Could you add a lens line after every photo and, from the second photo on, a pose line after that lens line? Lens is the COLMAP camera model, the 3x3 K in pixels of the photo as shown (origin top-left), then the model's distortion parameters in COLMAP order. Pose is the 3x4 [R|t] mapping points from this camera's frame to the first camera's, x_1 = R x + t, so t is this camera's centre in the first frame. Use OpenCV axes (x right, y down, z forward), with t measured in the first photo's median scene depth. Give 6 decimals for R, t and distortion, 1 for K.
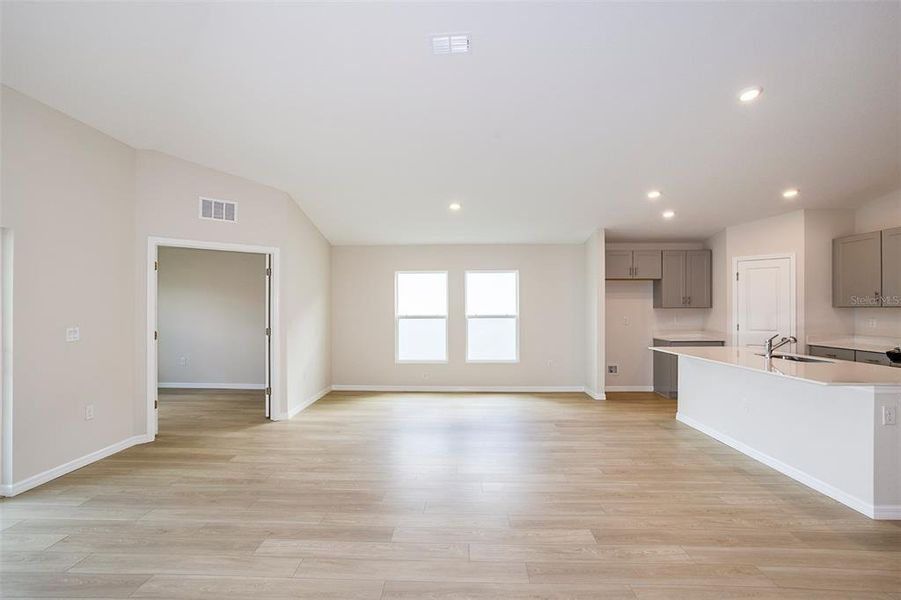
lens RADIAL K [[438.4, 0, 450.5], [0, 438.4, 300.0], [0, 0, 1]] dist [0.001947, 0.000645]
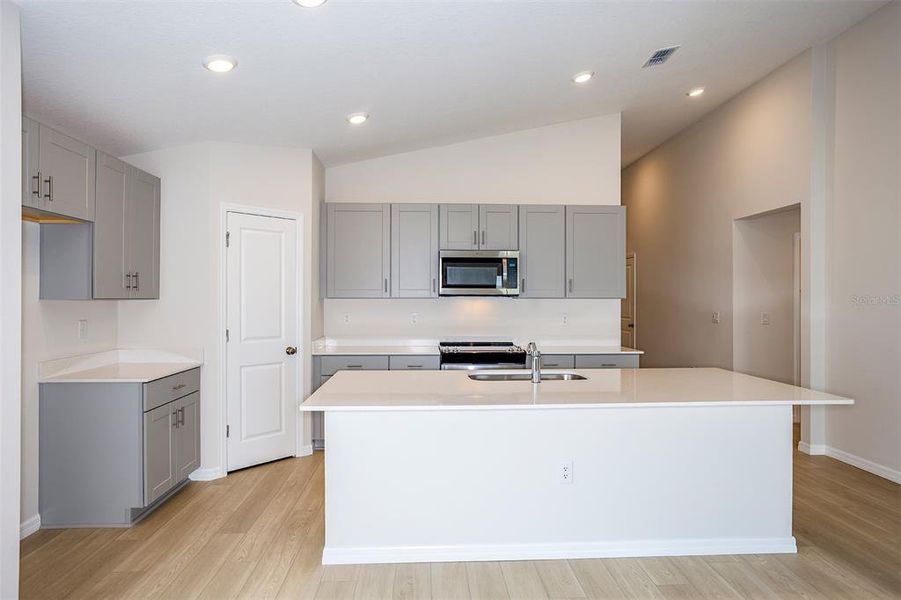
lens RADIAL K [[534.8, 0, 450.5], [0, 534.8, 300.0], [0, 0, 1]] dist [0.000012, 0.000041]
pose [[-0.065265, -0.002604, 0.997865, -0.003014], [-0.019067, 0.999817, 0.001362, 0.012836], [-0.997686, -0.018938, -0.065303, 0.785055]]
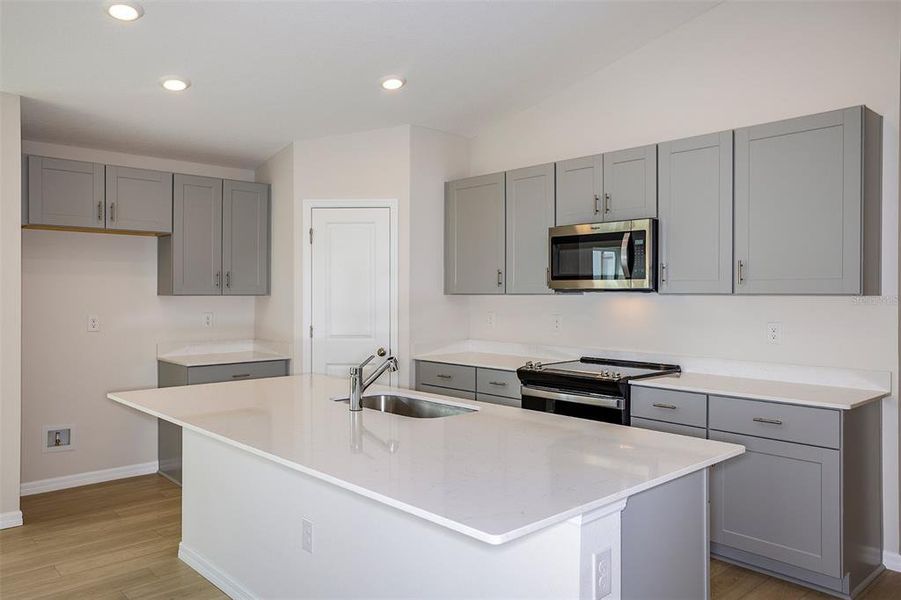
lens RADIAL K [[654.6, 0, 450.5], [0, 654.6, 300.0], [0, 0, 1]] dist [0.042181, 0.000732]
pose [[0.722180, -0.005935, 0.691680, 0.230352], [-0.013686, 0.999645, 0.022867, 0.002910], [-0.691570, -0.025980, 0.721842, 0.314017]]
